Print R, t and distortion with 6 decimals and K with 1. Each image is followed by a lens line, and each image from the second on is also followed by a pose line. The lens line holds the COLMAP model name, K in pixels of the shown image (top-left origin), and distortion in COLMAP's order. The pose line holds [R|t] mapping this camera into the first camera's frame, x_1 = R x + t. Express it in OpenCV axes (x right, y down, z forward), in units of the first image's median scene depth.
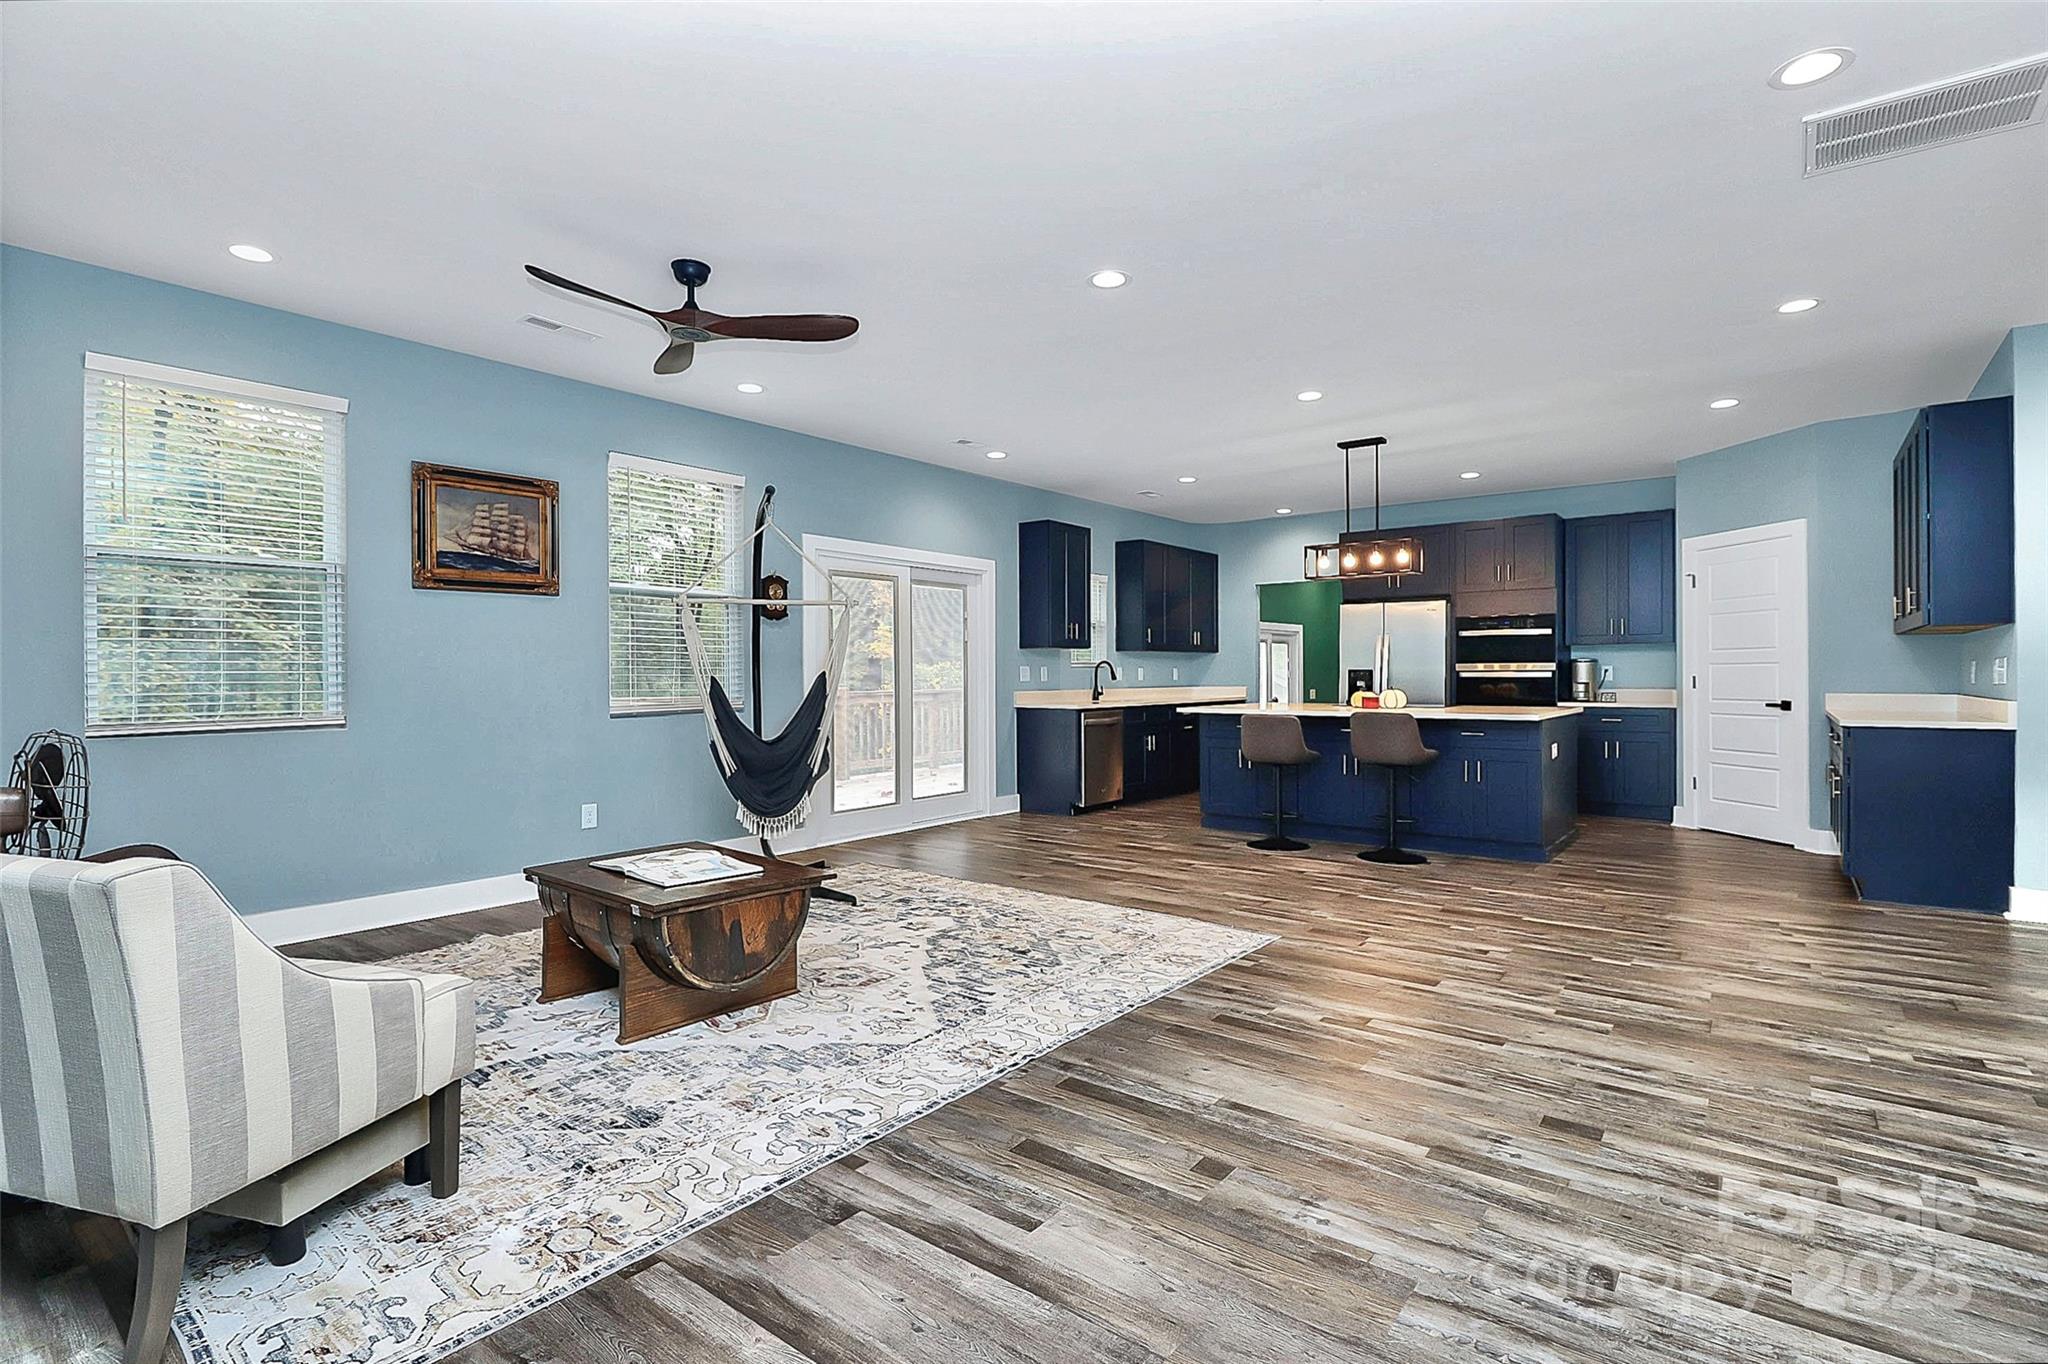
lens RADIAL K [[978.1, 0, 1021.4], [0, 978.1, 662.6], [0, 0, 1]] dist [-0.005214, -0.008986]
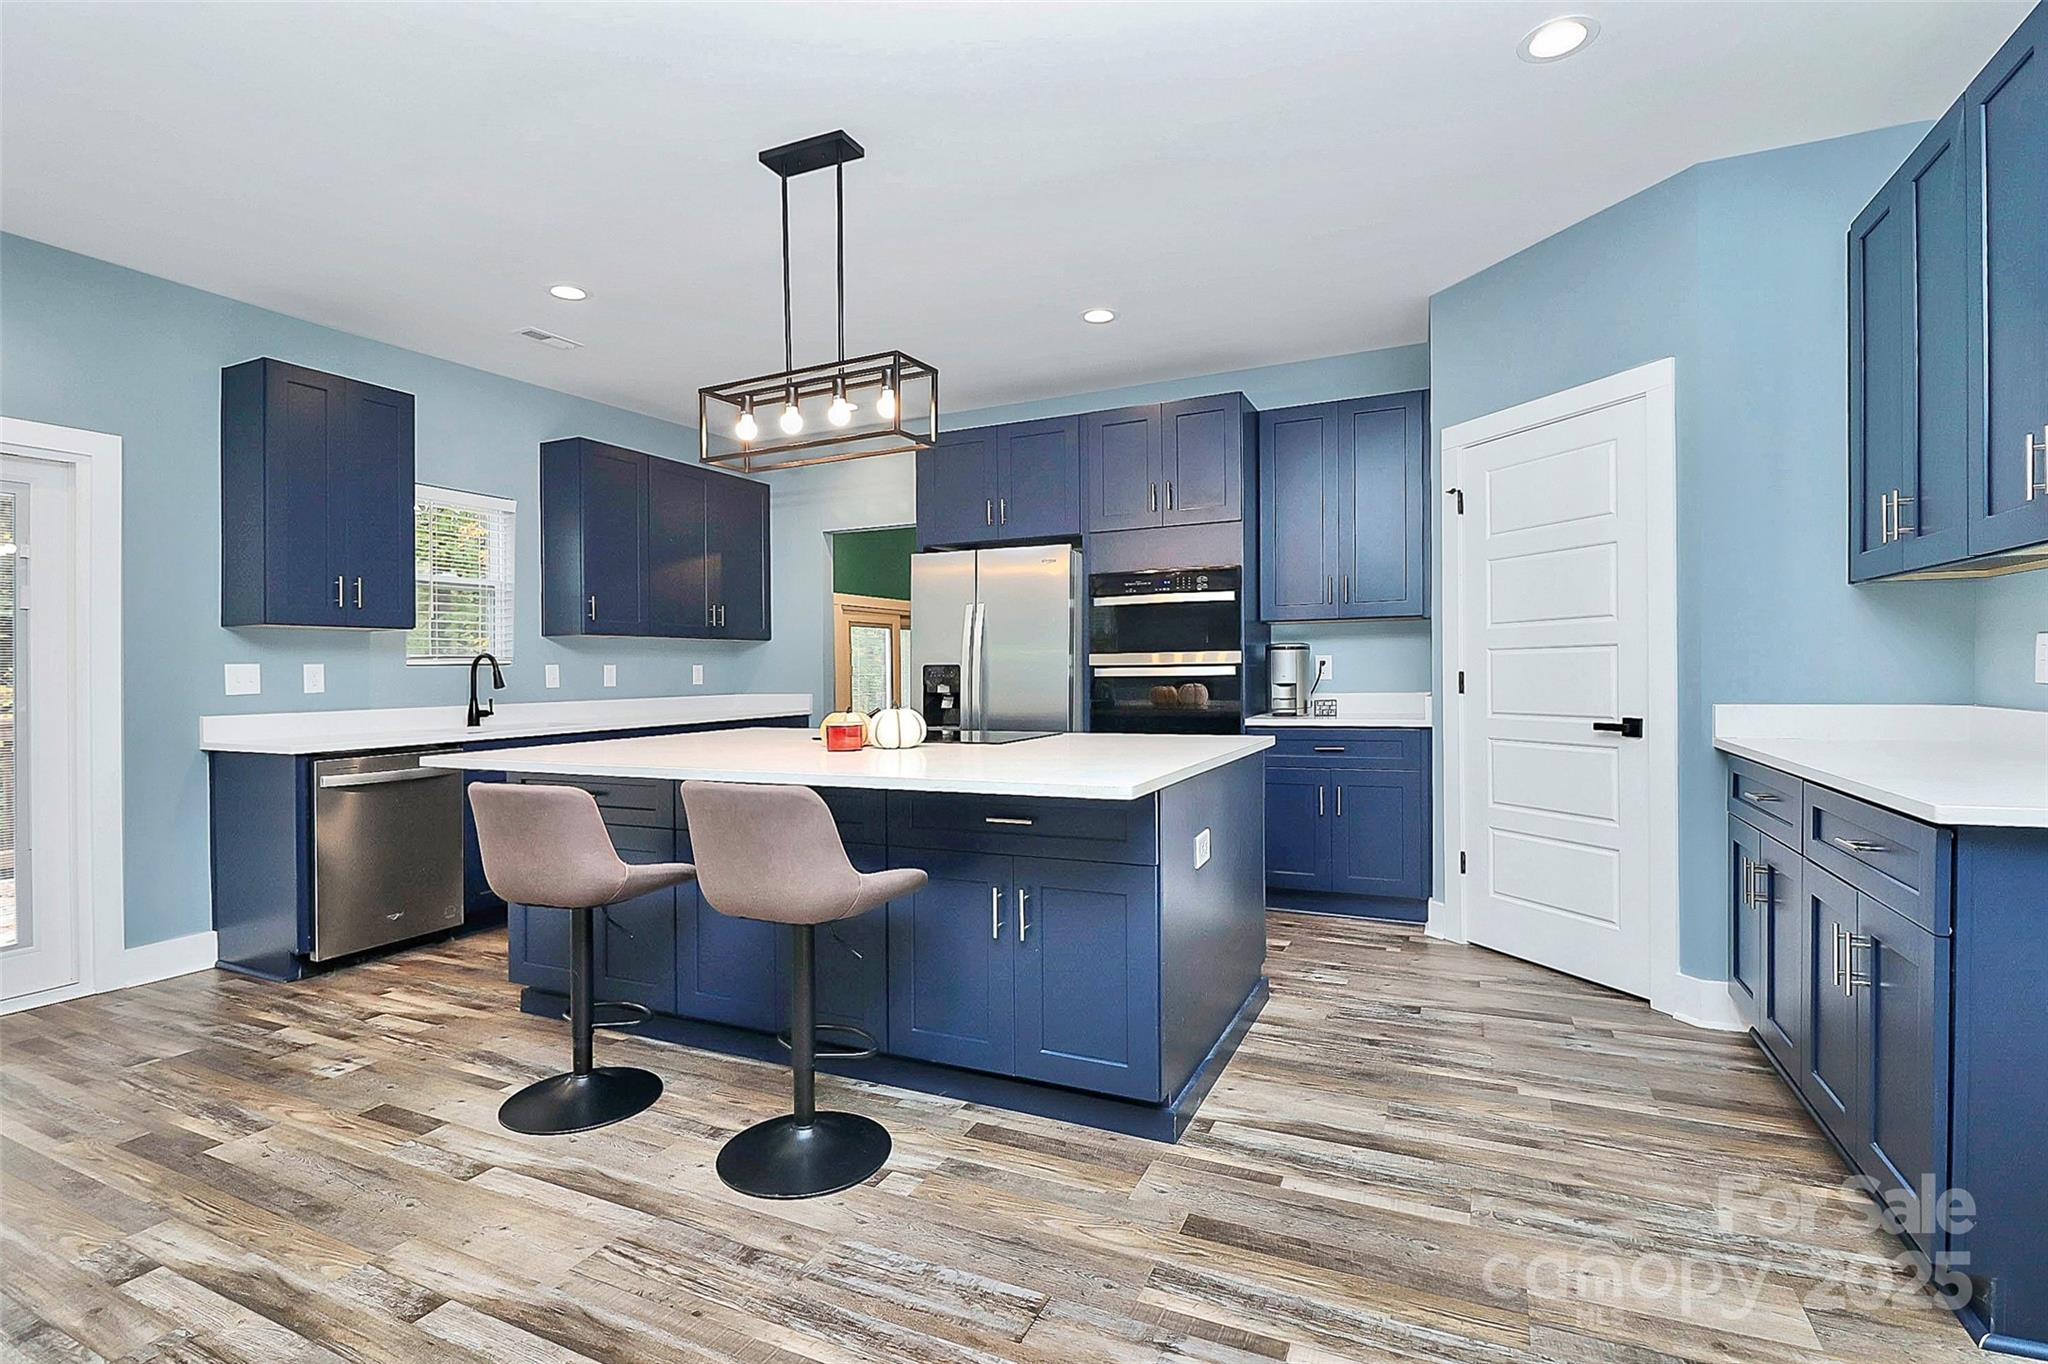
lens RADIAL K [[978.1, 0, 1023.8], [0, 978.1, 665.4], [0, 0, 1]] dist [-0.005214, -0.008986]
pose [[0.974022, -0.009191, 0.226268, 0.284160], [0.007647, 0.999941, 0.007698, 0.003442], [-0.226326, -0.005768, 0.974035, 0.455450]]
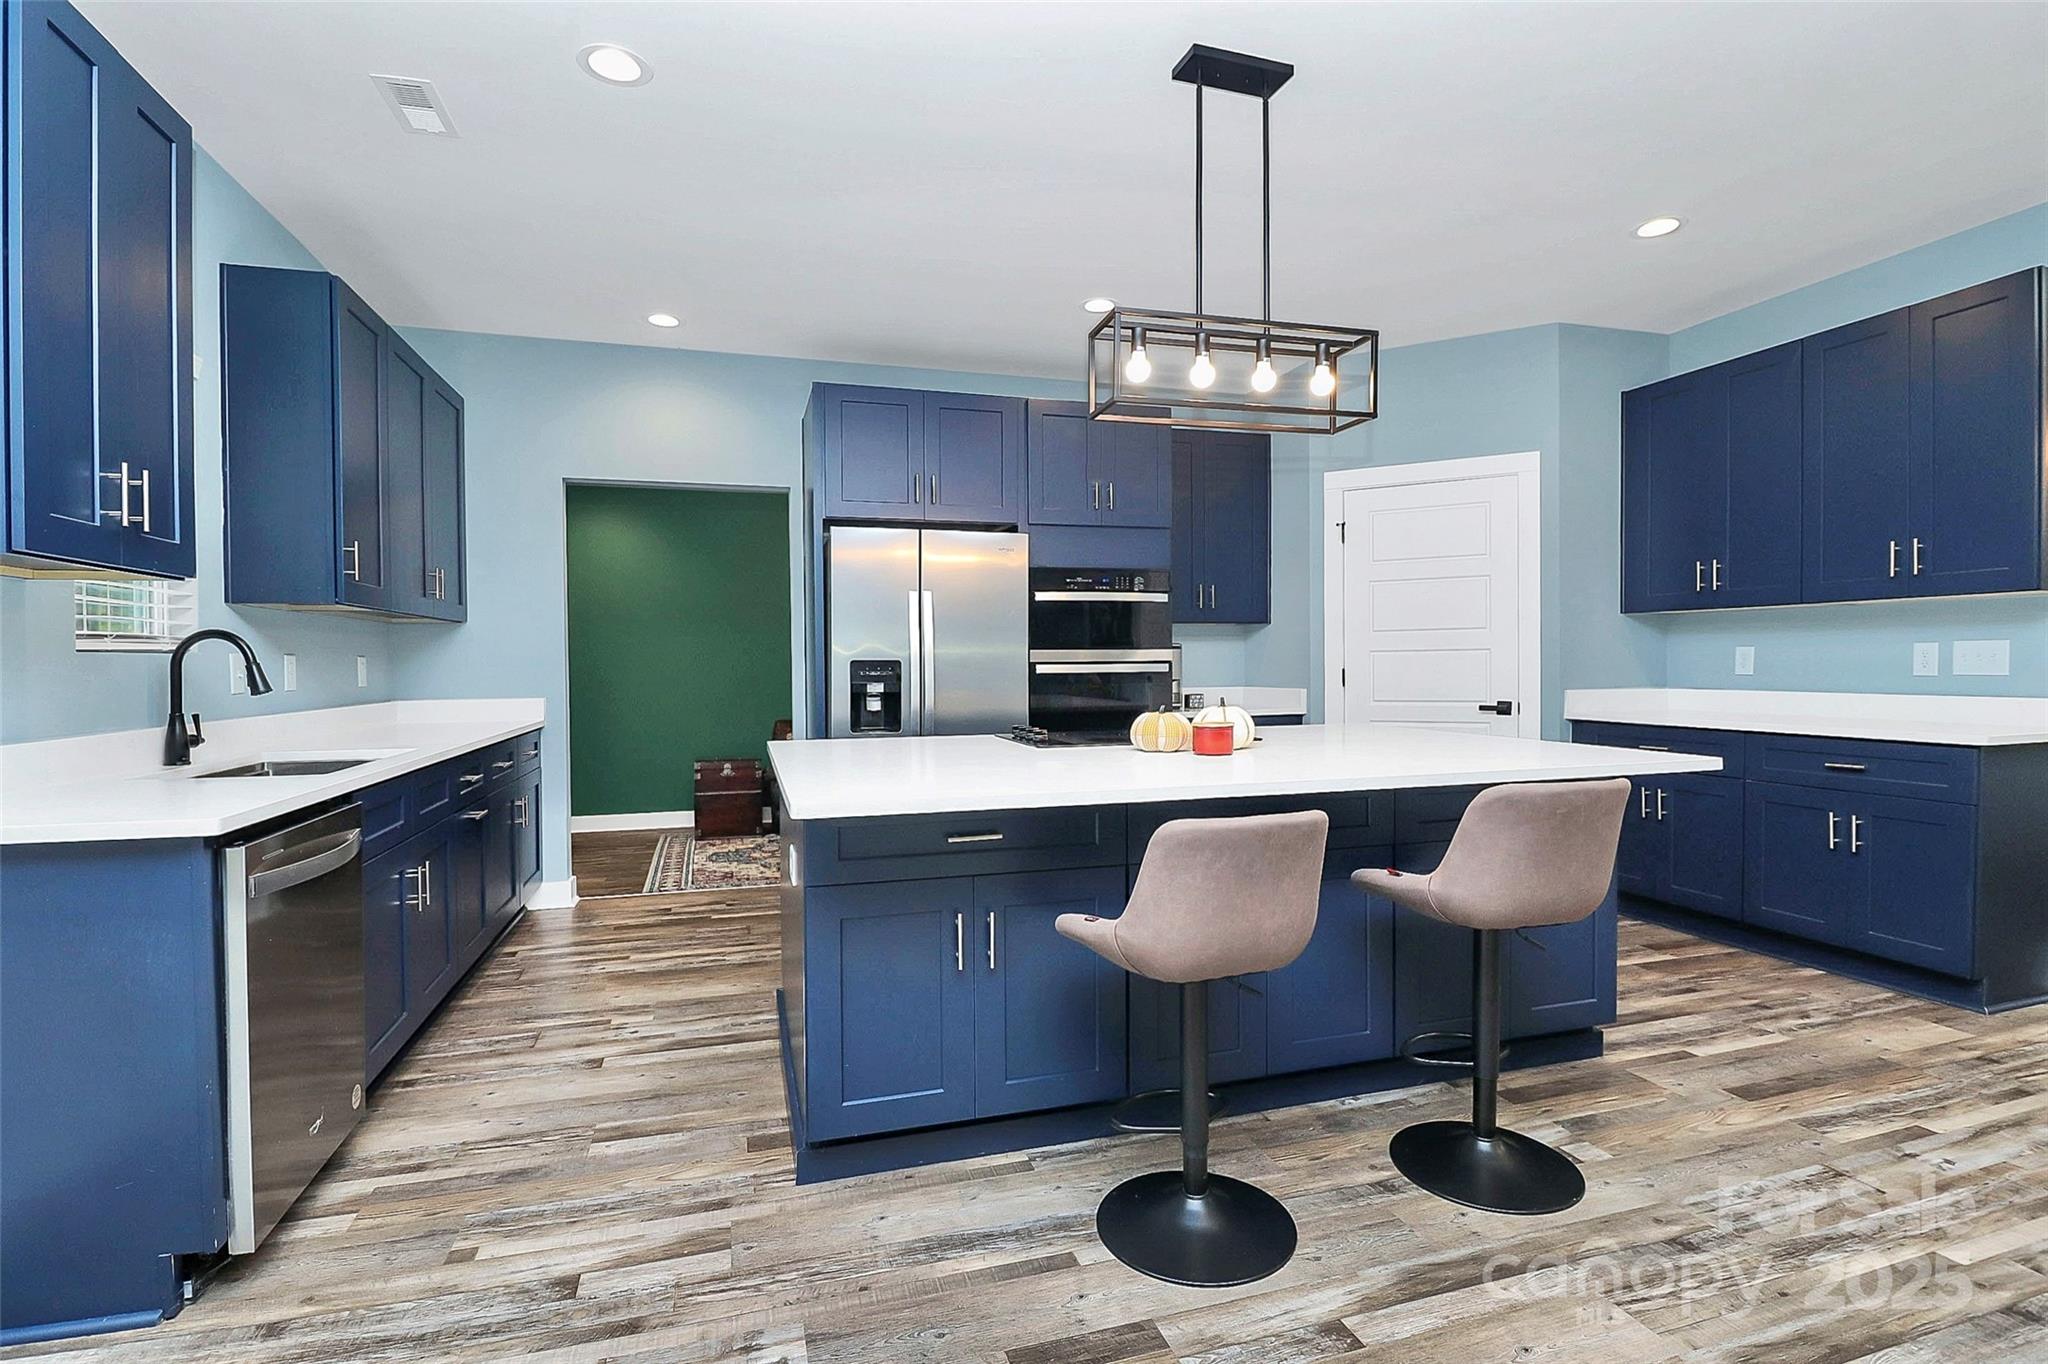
lens RADIAL K [[978.1, 0, 1027.6], [0, 978.1, 675.2], [0, 0, 1]] dist [-0.005214, -0.008986]
pose [[0.568305, -0.011734, 0.822735, -0.019666], [-0.004019, 0.999847, 0.017036, 0.006578], [-0.822808, -0.012989, 0.568170, 0.706412]]
